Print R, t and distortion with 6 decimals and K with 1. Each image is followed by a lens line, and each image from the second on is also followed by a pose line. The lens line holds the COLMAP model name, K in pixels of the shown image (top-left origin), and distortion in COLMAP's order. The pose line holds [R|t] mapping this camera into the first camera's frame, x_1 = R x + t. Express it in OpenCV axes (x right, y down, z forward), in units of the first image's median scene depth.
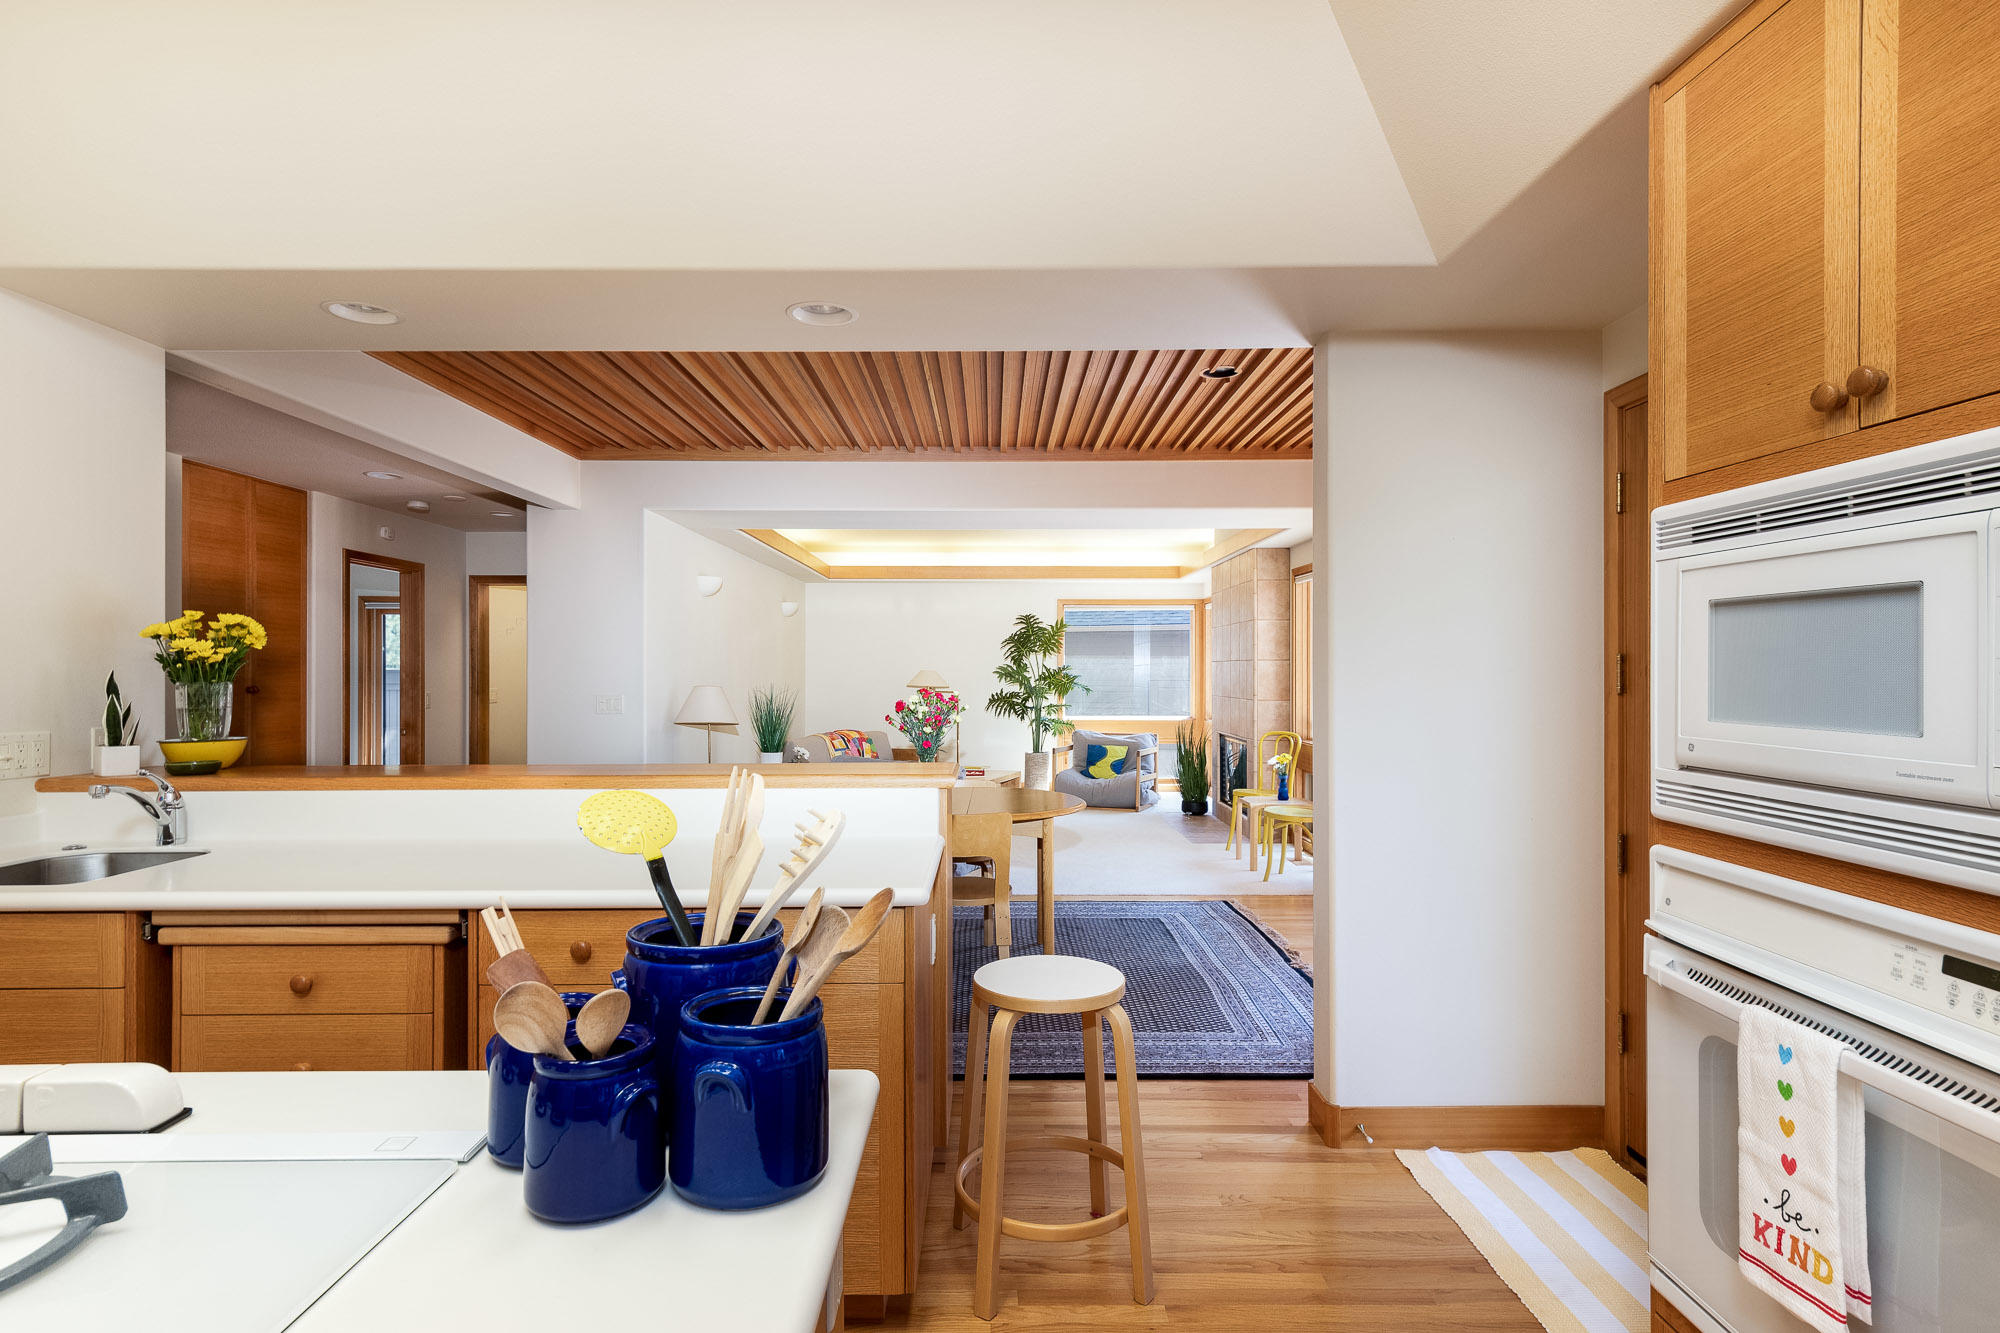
lens RADIAL K [[1016.6, 0, 1003.9], [0, 1016.6, 666.2], [0, 0, 1]] dist [0.005987, 0.000654]
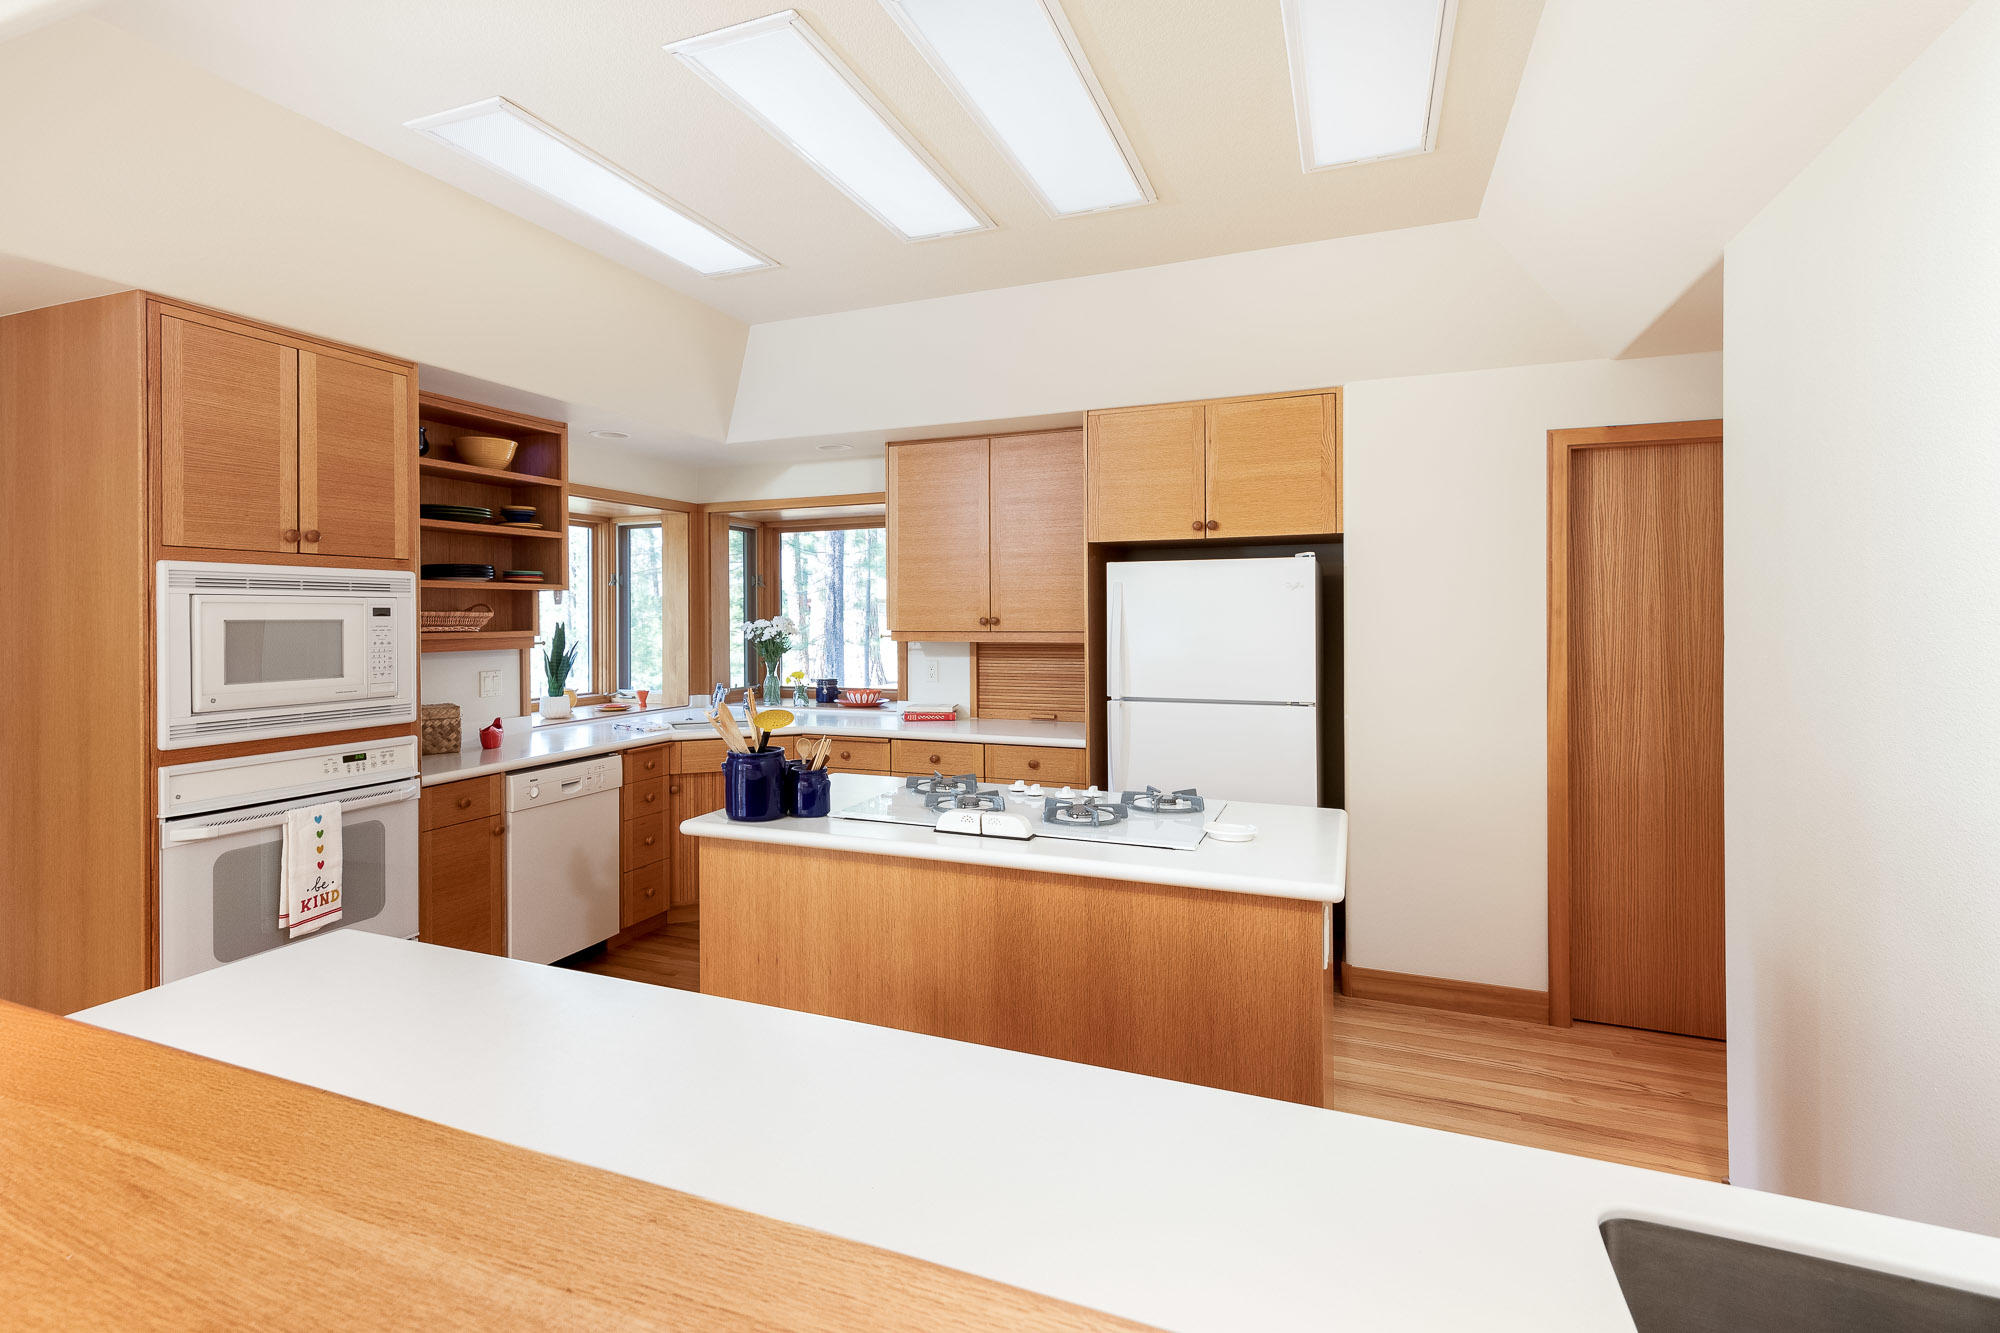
lens RADIAL K [[997.4, 0, 946.4], [0, 997.4, 614.9], [0, 0, 1]] dist [0.014611, -0.000371]
pose [[-0.920917, 0.003096, 0.389747, -1.438968], [0.004209, 0.999989, 0.002000, -0.084836], [-0.389737, 0.003482, -0.920920, 2.526248]]
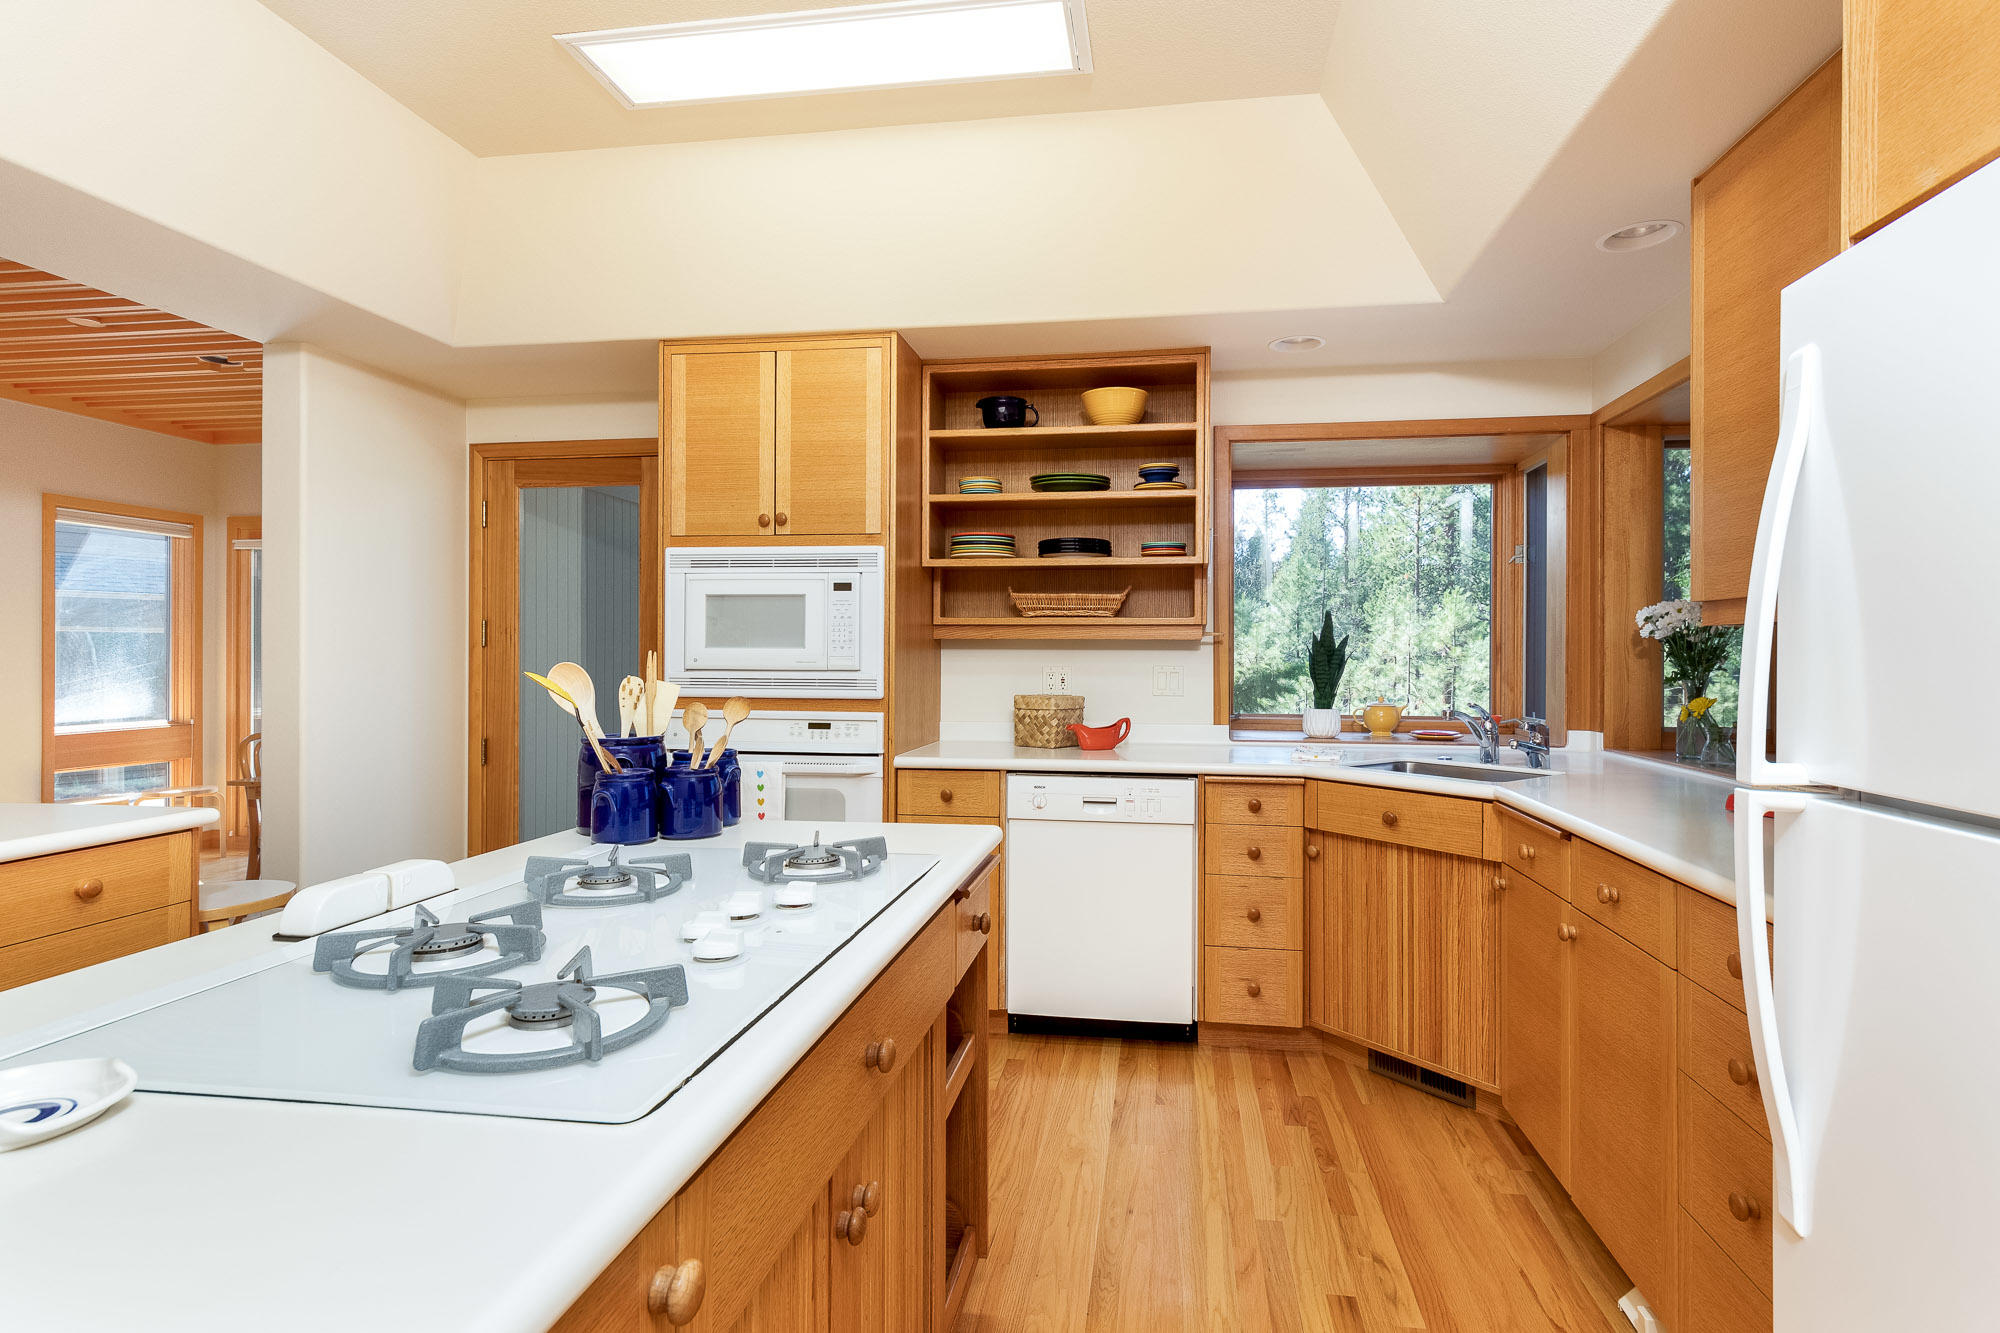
lens RADIAL K [[997.4, 0, 1017.8], [0, 997.4, 651.7], [0, 0, 1]] dist [0.014611, -0.000371]
pose [[0.170358, 0.006836, 0.985359, -1.585561], [-0.004757, 0.999970, -0.006115, 0.084436], [-0.985371, -0.003645, 0.170385, -0.064916]]
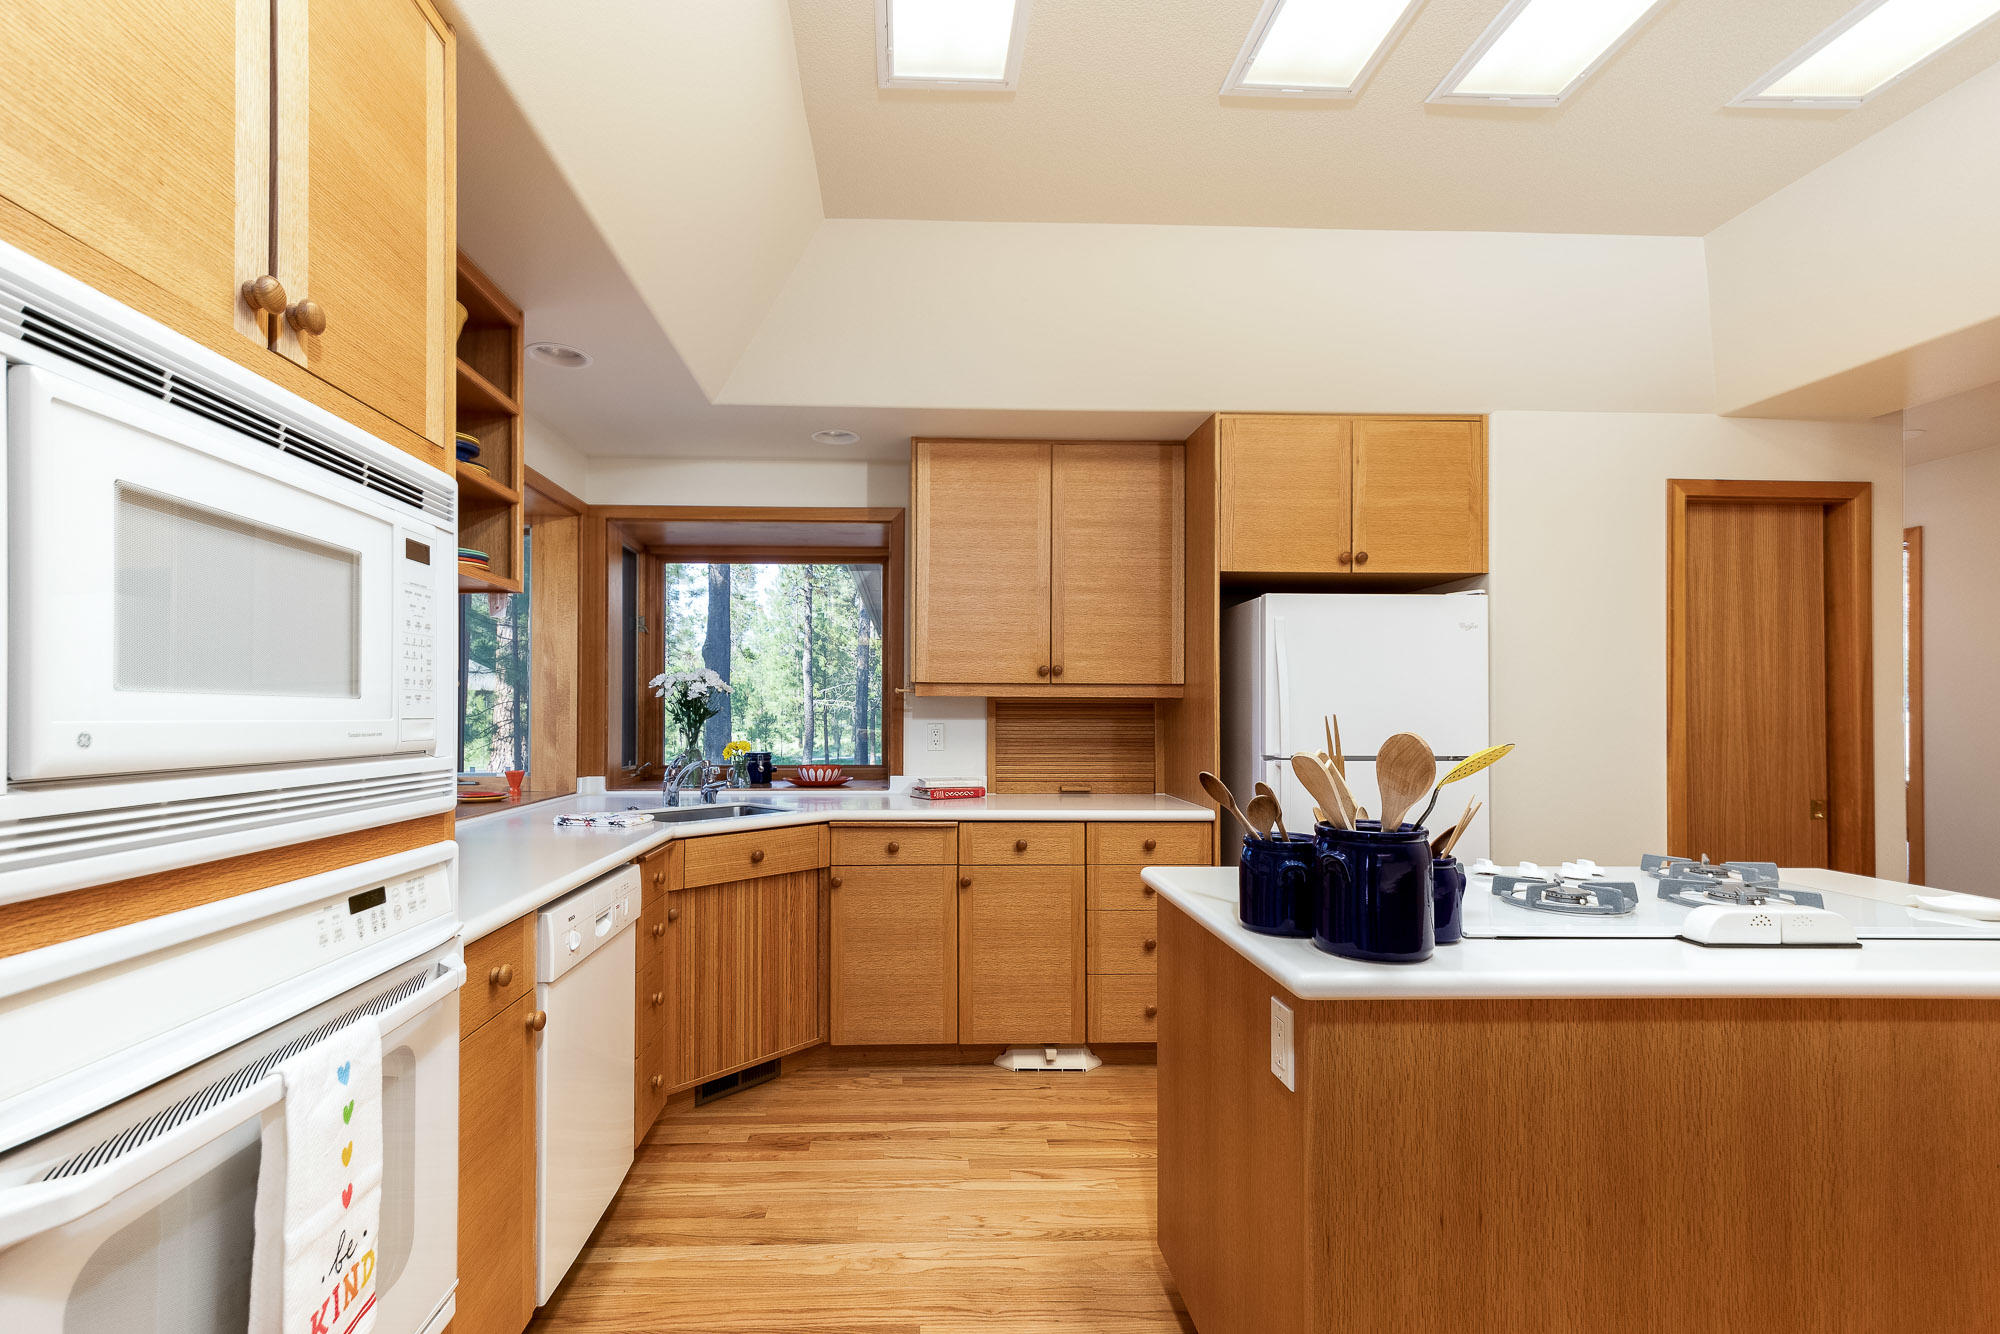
lens RADIAL K [[922.8, 0, 948.4], [0, 922.8, 704.4], [0, 0, 1]] dist [0.005898, -0.000407]
pose [[-0.999564, -0.001347, -0.029495, 0.277629], [-0.001075, 0.999957, -0.009221, 0.075691], [0.029506, -0.009185, -0.999522, 1.777967]]
